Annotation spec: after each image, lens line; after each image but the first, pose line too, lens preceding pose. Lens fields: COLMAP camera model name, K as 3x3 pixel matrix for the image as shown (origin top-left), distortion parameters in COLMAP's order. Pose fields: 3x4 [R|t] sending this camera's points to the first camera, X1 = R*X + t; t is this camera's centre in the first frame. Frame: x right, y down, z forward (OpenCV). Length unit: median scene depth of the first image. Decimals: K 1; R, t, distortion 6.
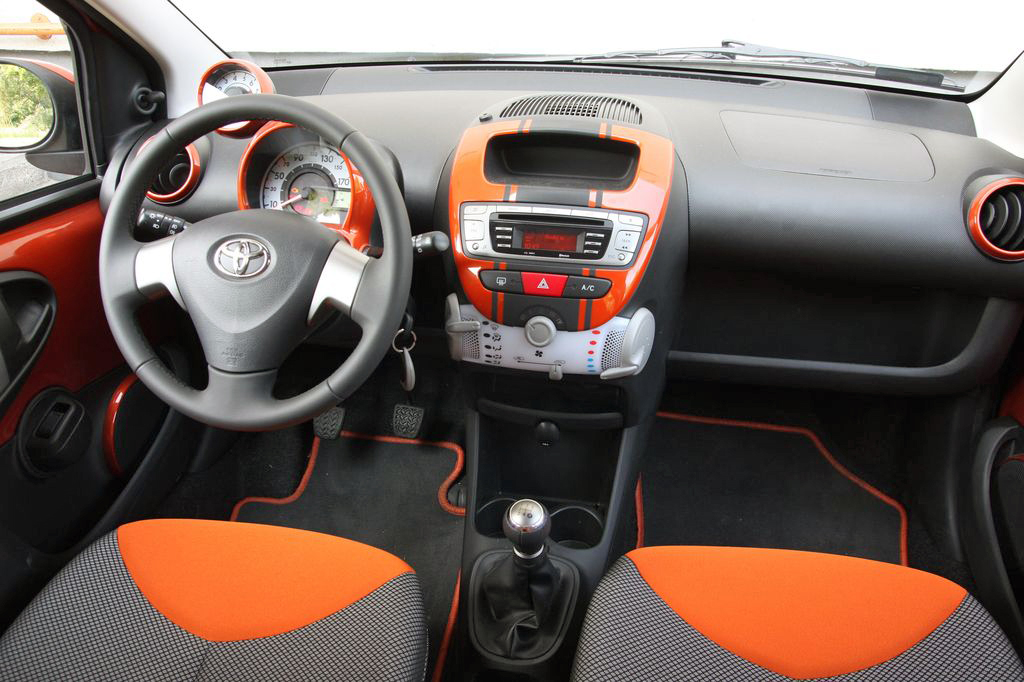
lens RADIAL K [[851.4, 0, 512.0], [0, 851.4, 341.0], [0, 0, 1]] dist [-0.127896, -0.004229]
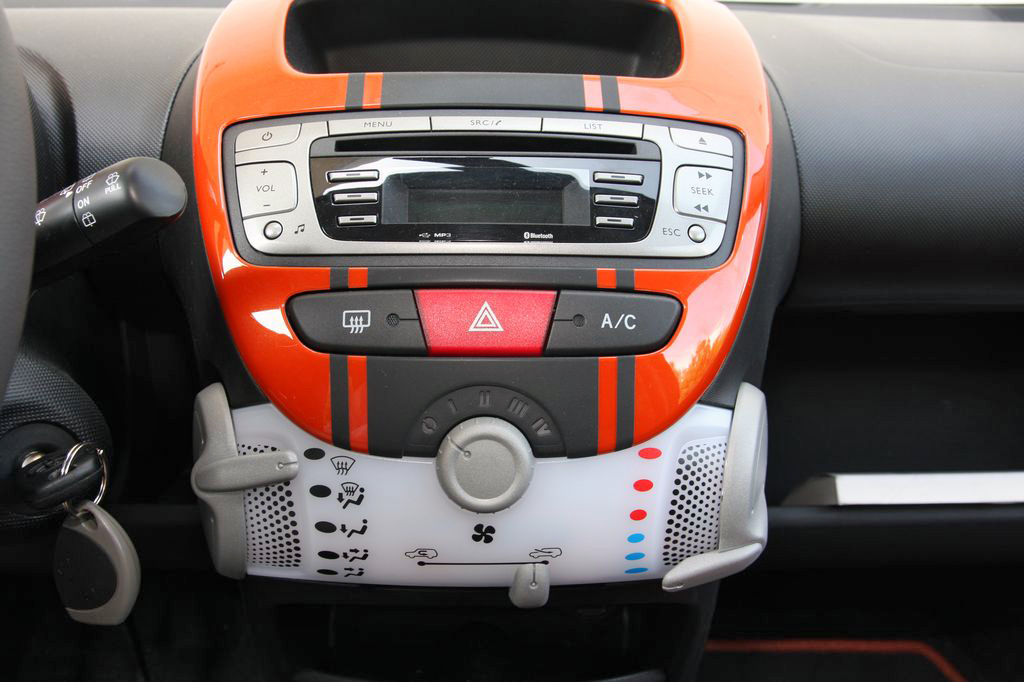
lens RADIAL K [[1009.5, 0, 512.0], [0, 1009.5, 341.0], [0, 0, 1]] dist [-0.075871, 0.007944]
pose [[0.979049, -0.053050, 0.196591, -0.030366], [0.090015, 0.978764, -0.184169, 0.014647], [-0.182646, 0.198006, 0.963034, 0.600907]]
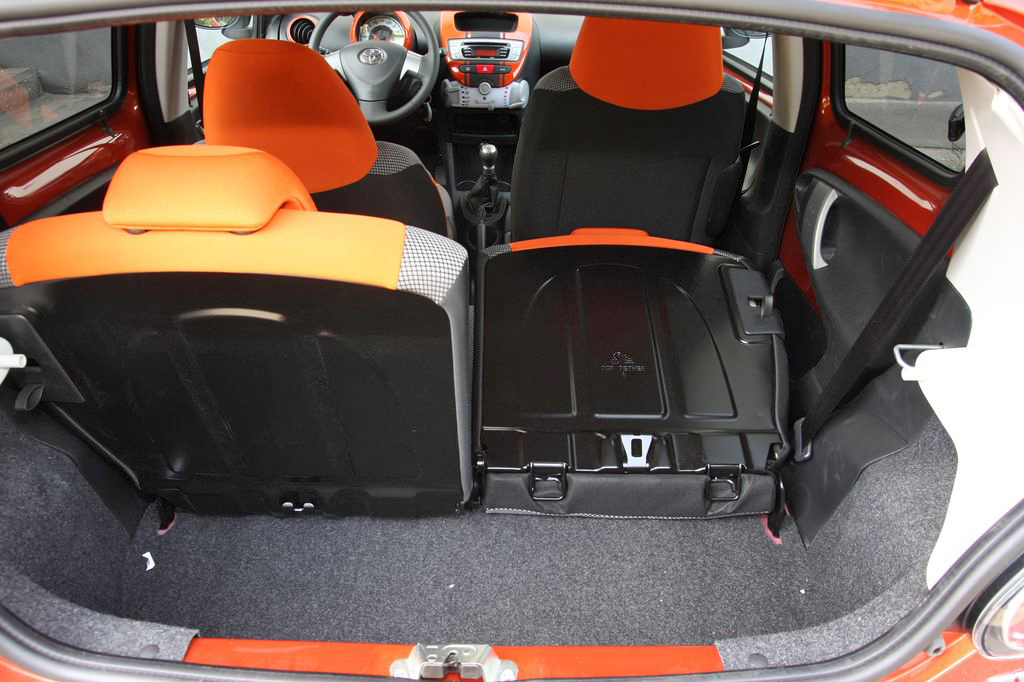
lens RADIAL K [[763.2, 0, 505.4], [0, 763.2, 338.8], [0, 0, 1]] dist [-0.126602, 0.079668]
pose [[0.983818, -0.082834, 0.158874, -0.315428], [0.067813, 0.992898, 0.097749, 0.499608], [-0.165843, -0.085393, 0.982448, -1.234526]]
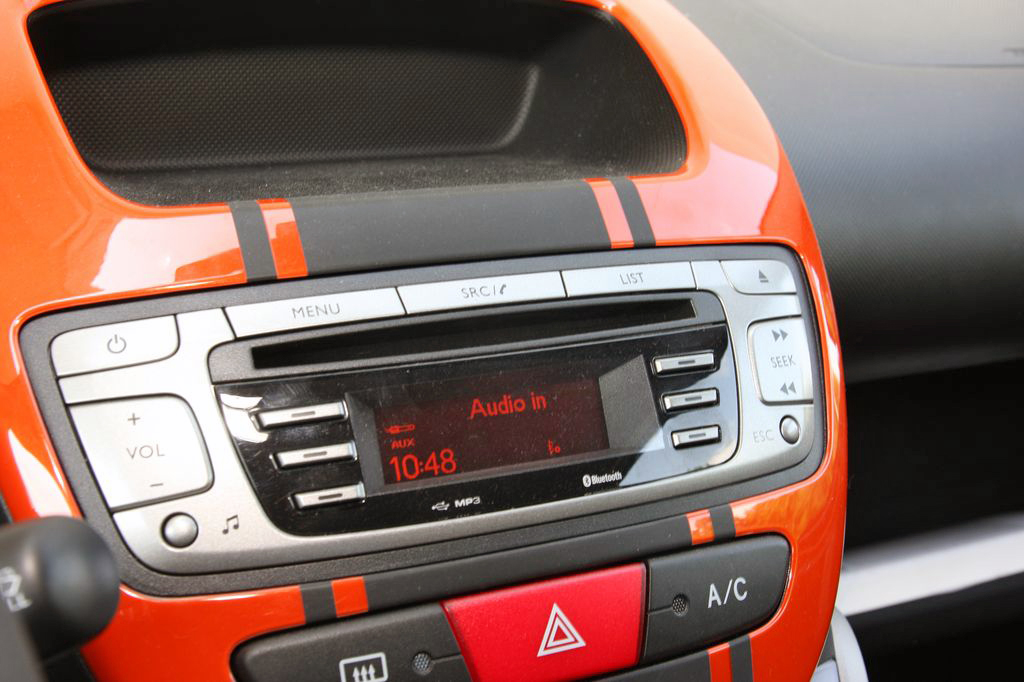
lens RADIAL K [[1340.3, 0, 512.0], [0, 1340.3, 341.0], [0, 0, 1]] dist [-0.020117, -0.016293]
pose [[0.820598, -0.177080, 0.543379, -0.138613], [0.217435, 0.976020, -0.010294, -0.133251], [-0.528527, 0.126597, 0.839424, 0.692679]]
